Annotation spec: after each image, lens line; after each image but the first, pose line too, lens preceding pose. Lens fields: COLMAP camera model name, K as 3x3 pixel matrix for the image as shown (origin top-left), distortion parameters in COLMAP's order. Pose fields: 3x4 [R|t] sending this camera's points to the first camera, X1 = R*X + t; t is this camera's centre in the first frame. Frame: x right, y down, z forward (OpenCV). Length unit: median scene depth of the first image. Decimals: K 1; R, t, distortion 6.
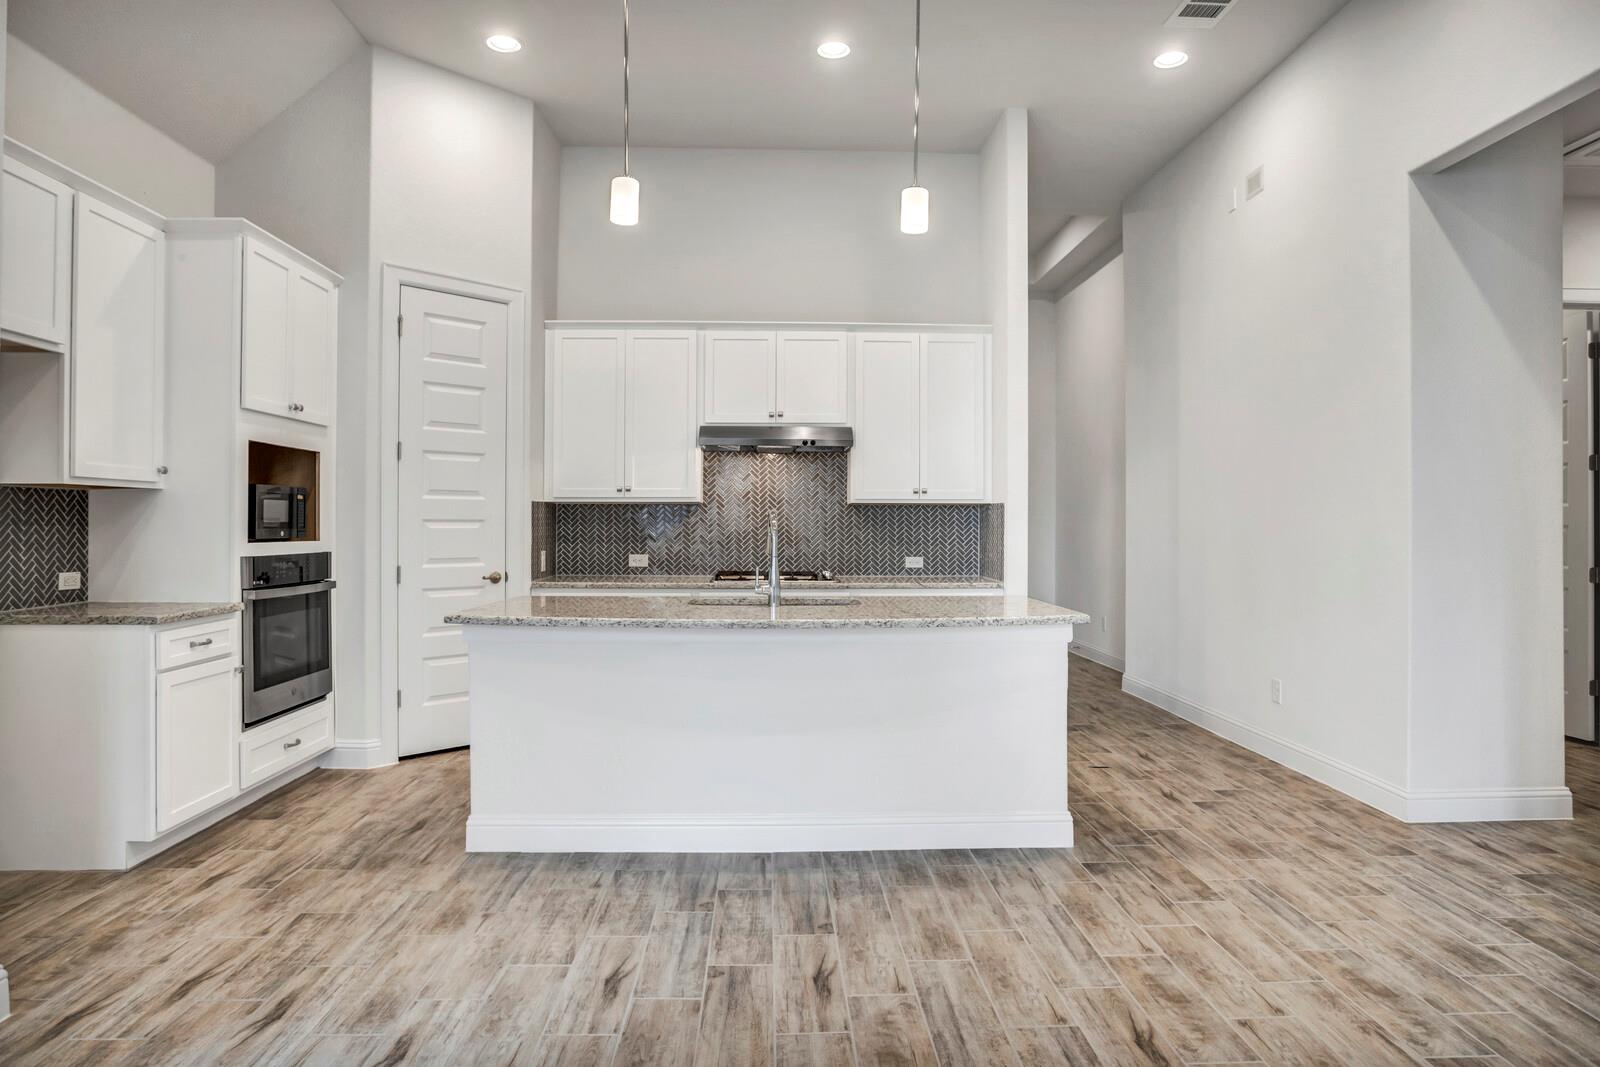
lens RADIAL K [[945.9, 0, 791.5], [0, 945.9, 533.1], [0, 0, 1]] dist [-0.044407, -0.003511]
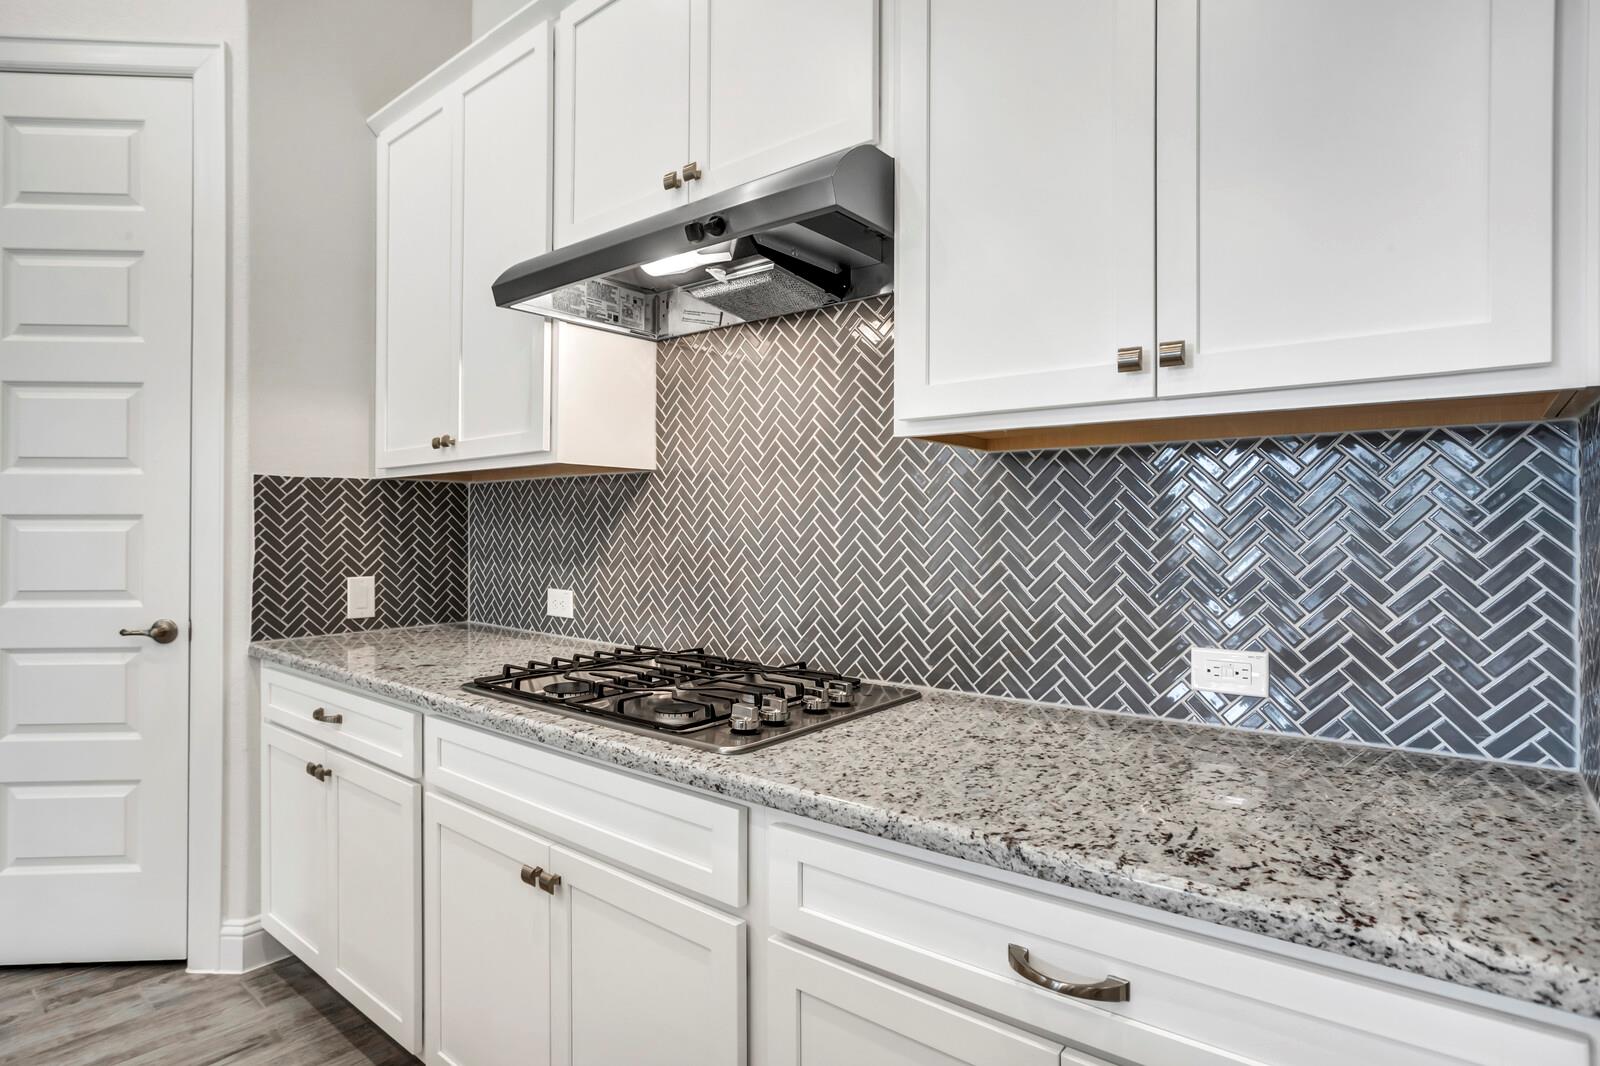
lens RADIAL K [[823.1, 0, 798.3], [0, 823.1, 524.1], [0, 0, 1]] dist [-0.031014, 0.004993]
pose [[0.763726, -0.003185, -0.645533, 0.194450], [-0.003785, 0.999949, -0.009412, -0.005701], [0.645530, 0.009632, 0.763674, 0.816731]]
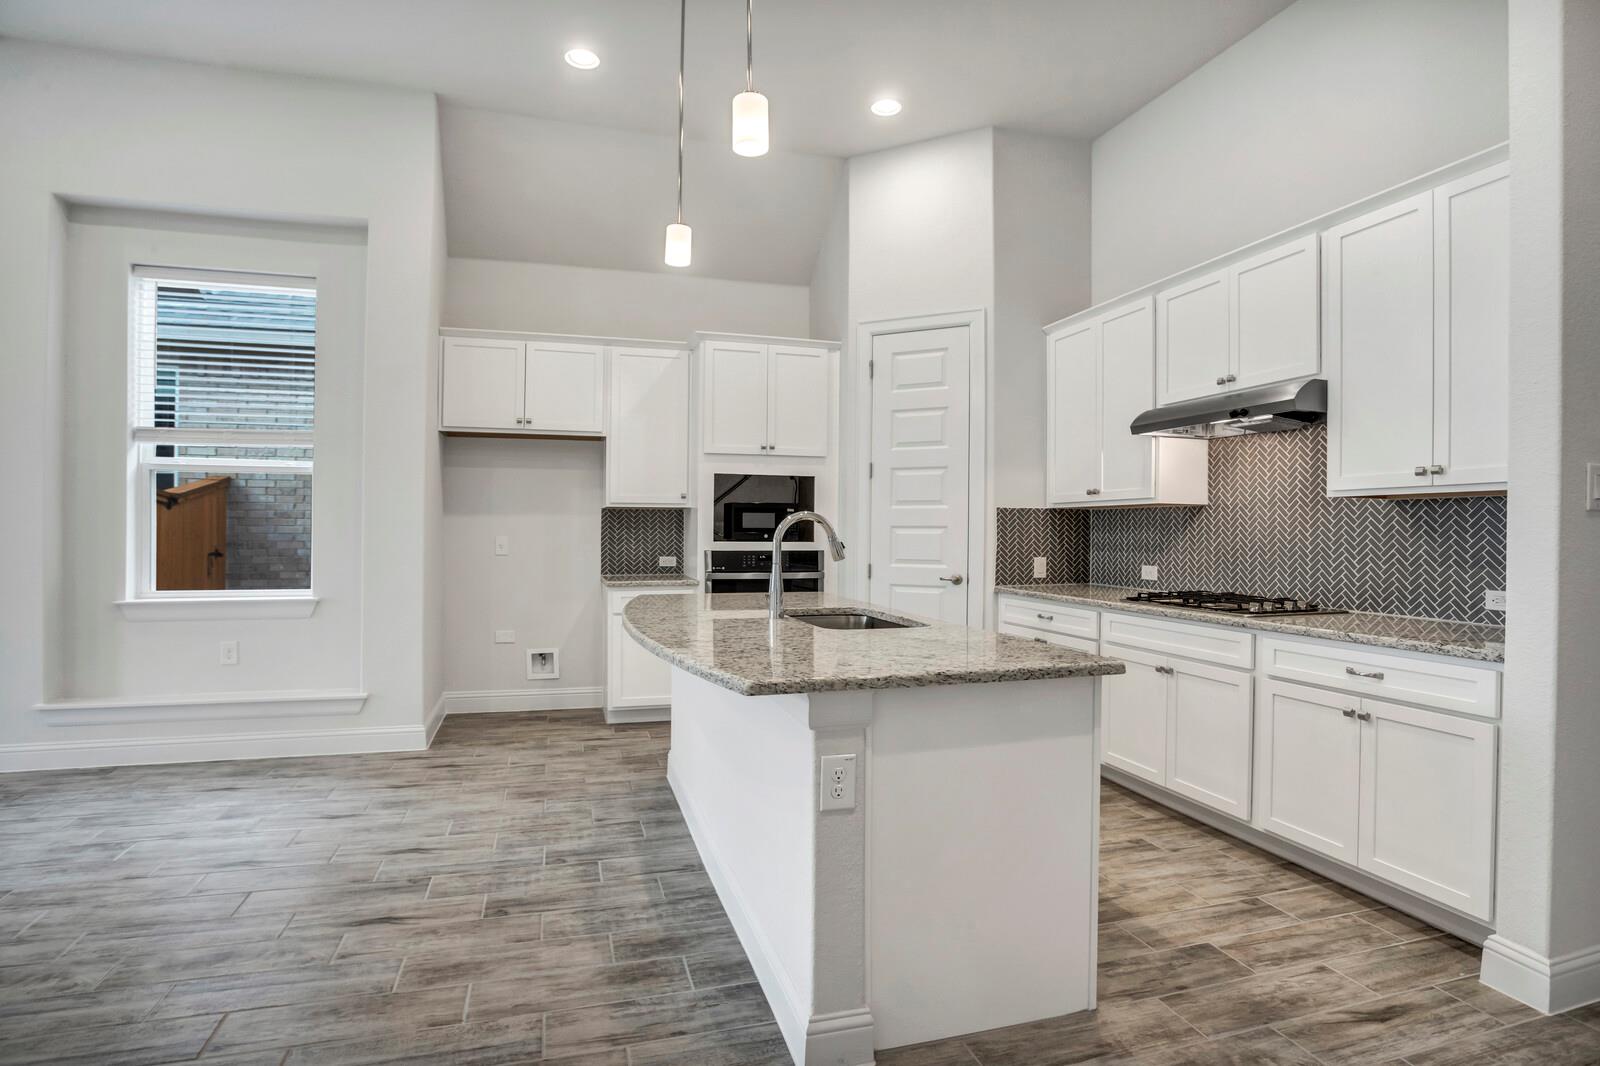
lens RADIAL K [[823.1, 0, 768.3], [0, 823.1, 534.4], [0, 0, 1]] dist [-0.031014, 0.004993]
pose [[0.244175, 0.005681, -0.969714, 0.505640], [-0.011263, 0.999932, 0.003022, -0.004620], [0.969666, 0.010184, 0.244223, 0.510953]]
